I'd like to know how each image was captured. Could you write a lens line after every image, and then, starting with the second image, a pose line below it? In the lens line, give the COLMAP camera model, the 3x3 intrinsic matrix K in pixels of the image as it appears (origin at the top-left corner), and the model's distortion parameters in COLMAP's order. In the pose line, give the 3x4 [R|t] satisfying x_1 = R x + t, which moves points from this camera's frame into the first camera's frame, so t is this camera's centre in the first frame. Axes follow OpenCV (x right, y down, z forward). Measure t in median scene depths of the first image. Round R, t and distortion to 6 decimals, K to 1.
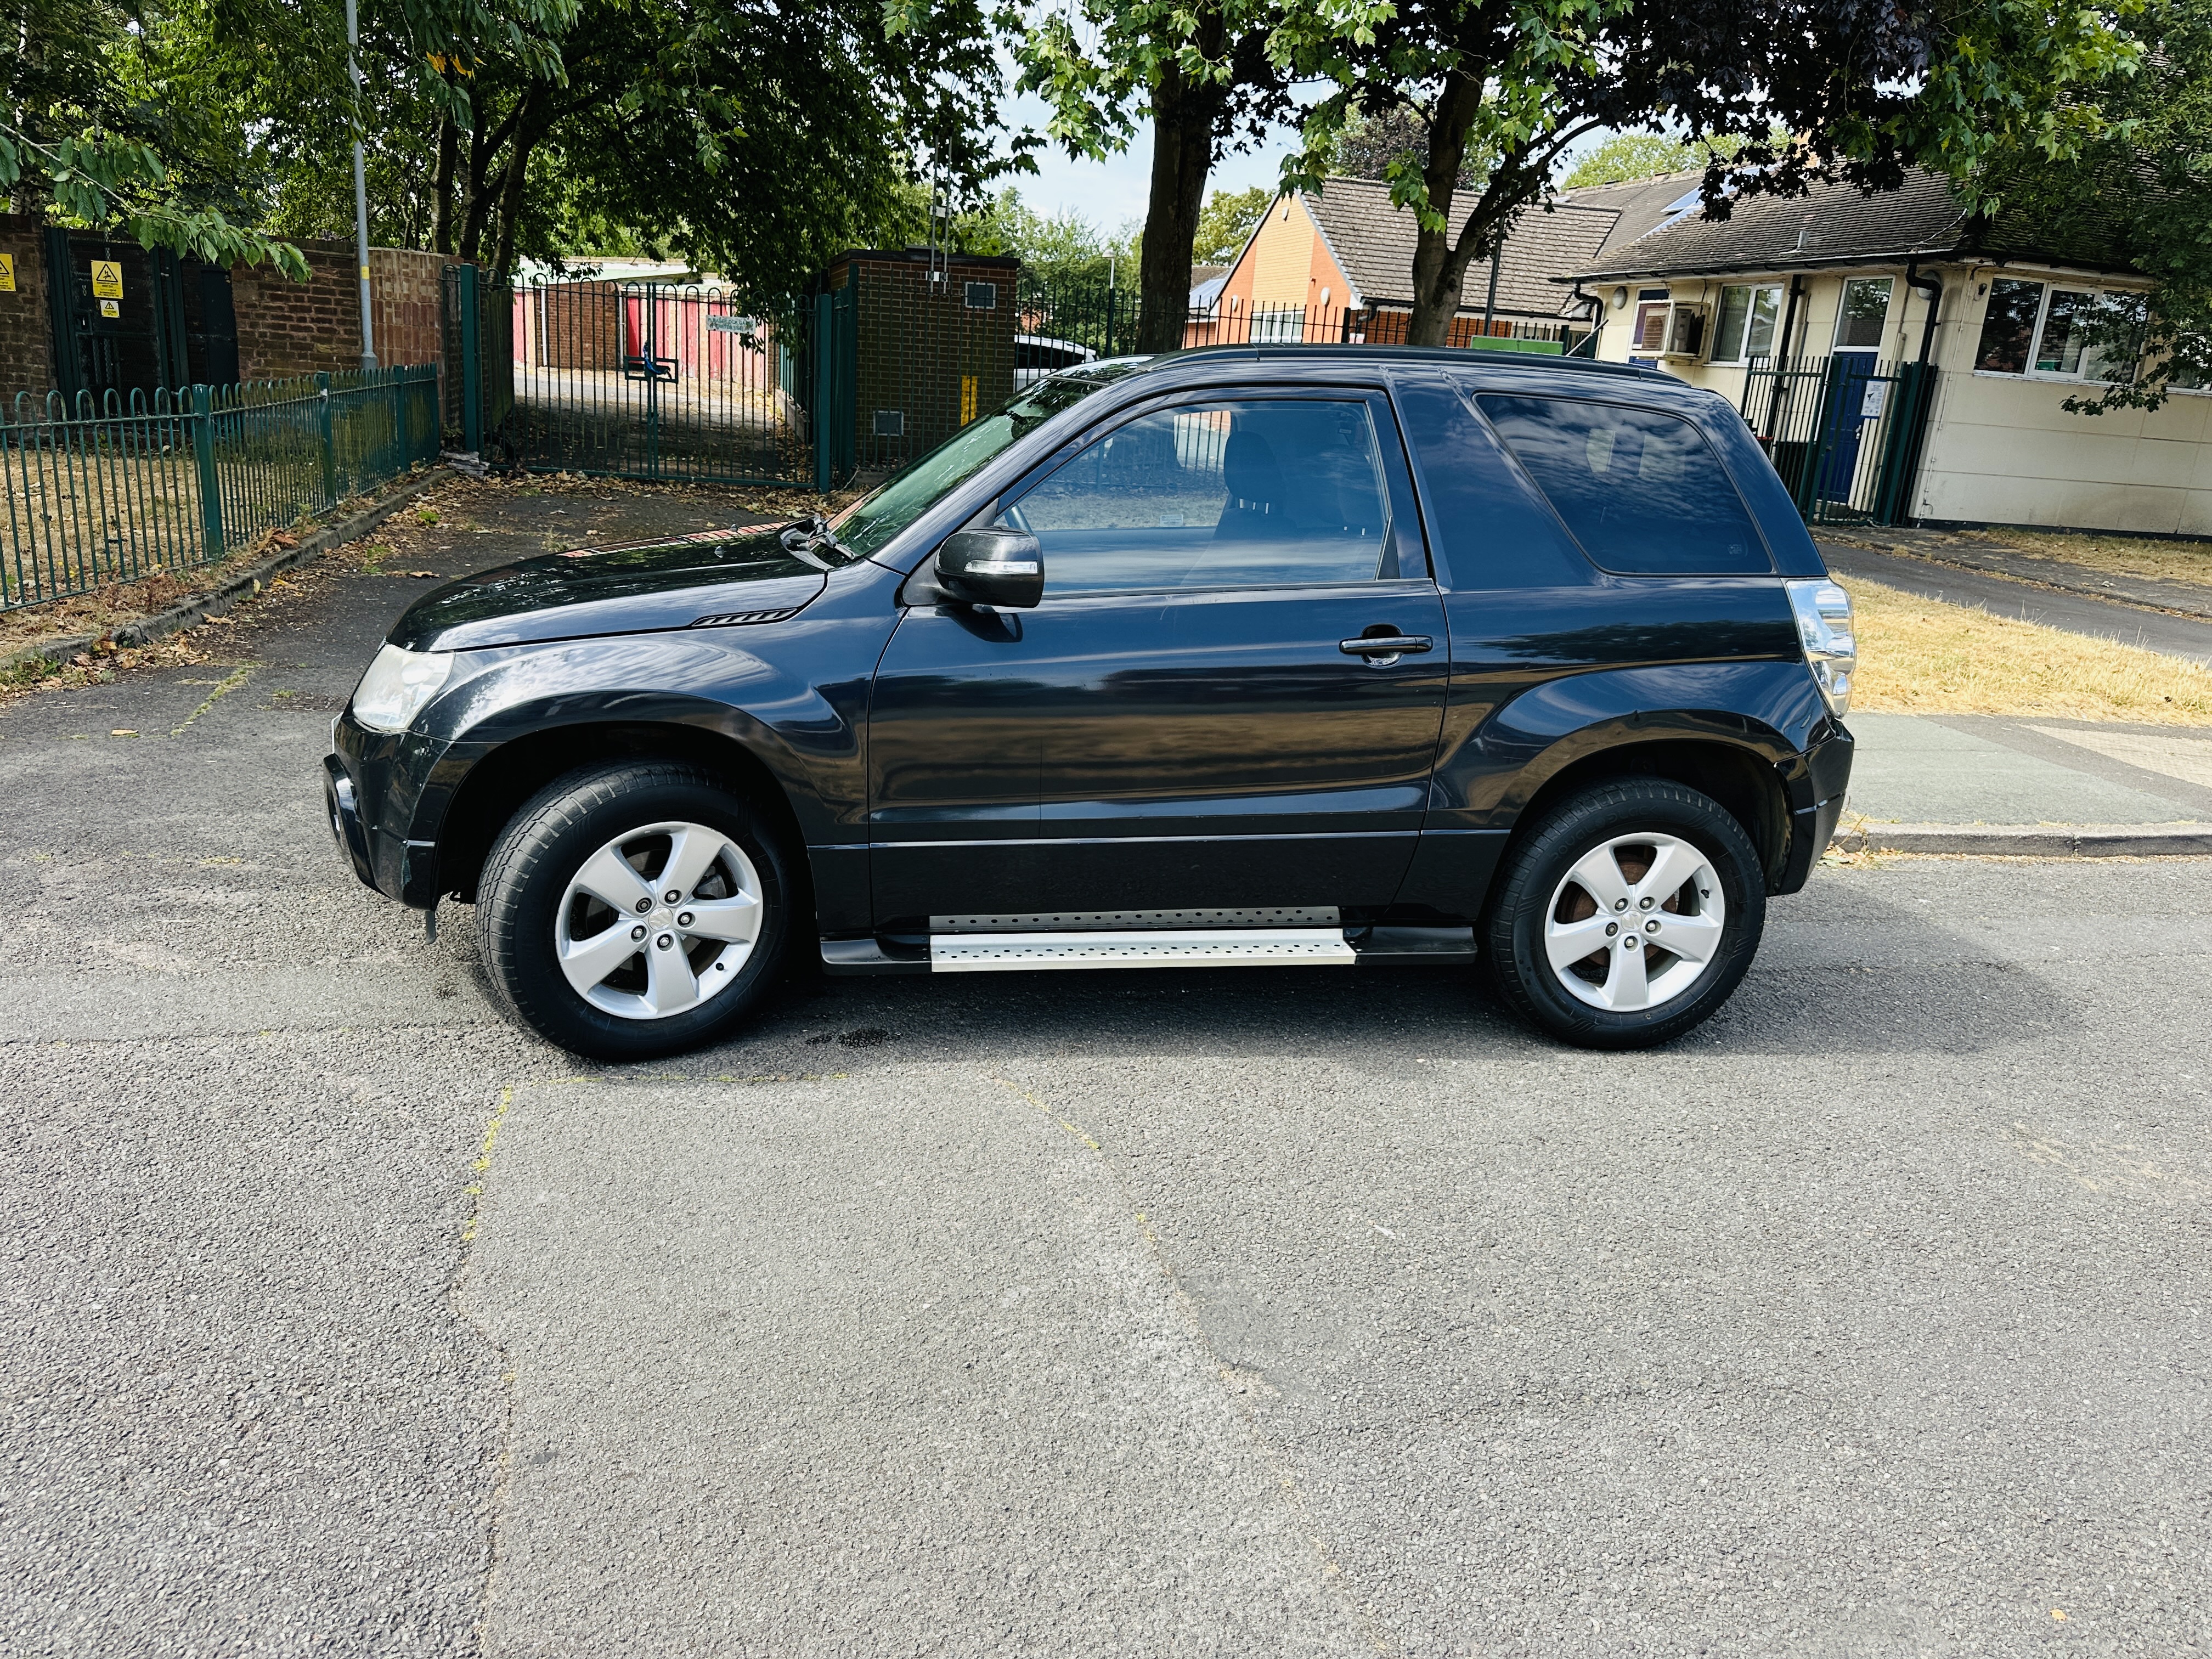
lens RADIAL K [[1558.8, 0, 1106.4], [0, 1558.8, 837.6], [0, 0, 1]] dist [0.011437, -0.024106]
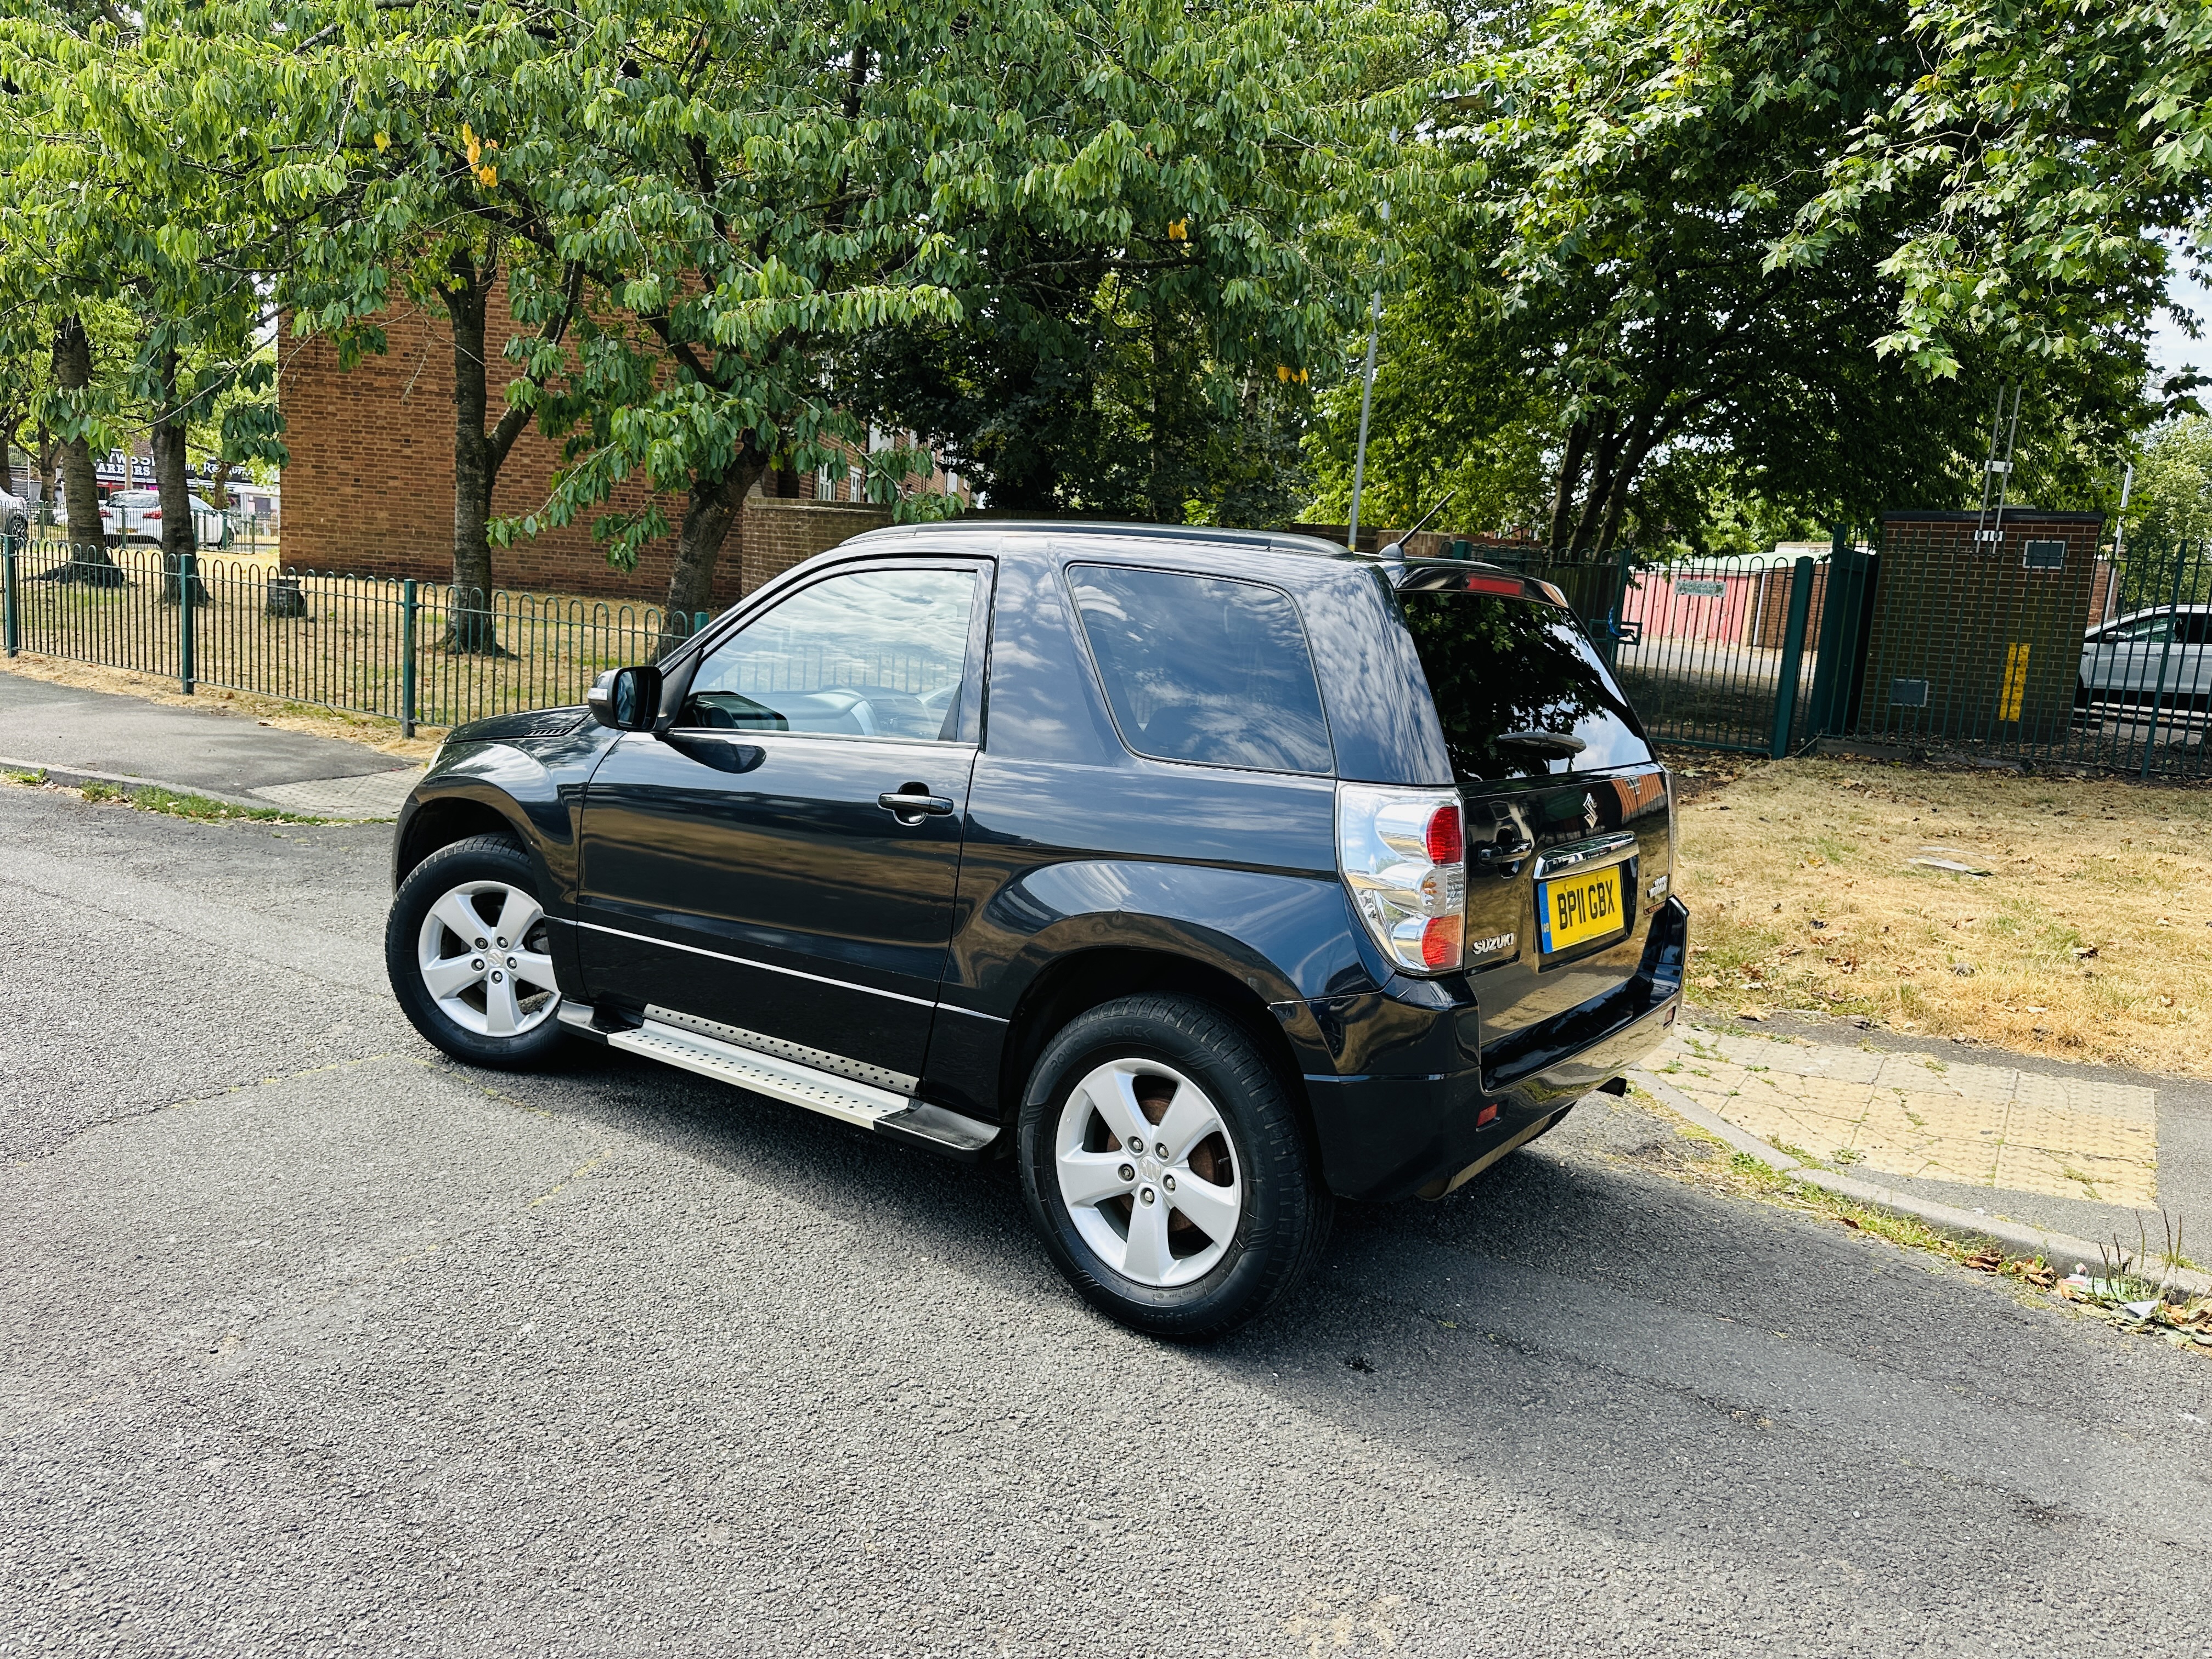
lens RADIAL K [[1558.8, 0, 1102.6], [0, 1558.8, 820.9], [0, 0, 1]] dist [0.011437, -0.024106]
pose [[0.701062, 0.089432, -0.707470, 0.887781], [-0.219278, 0.971071, -0.094538, -0.042325], [0.678549, 0.221410, 0.700392, 0.371858]]
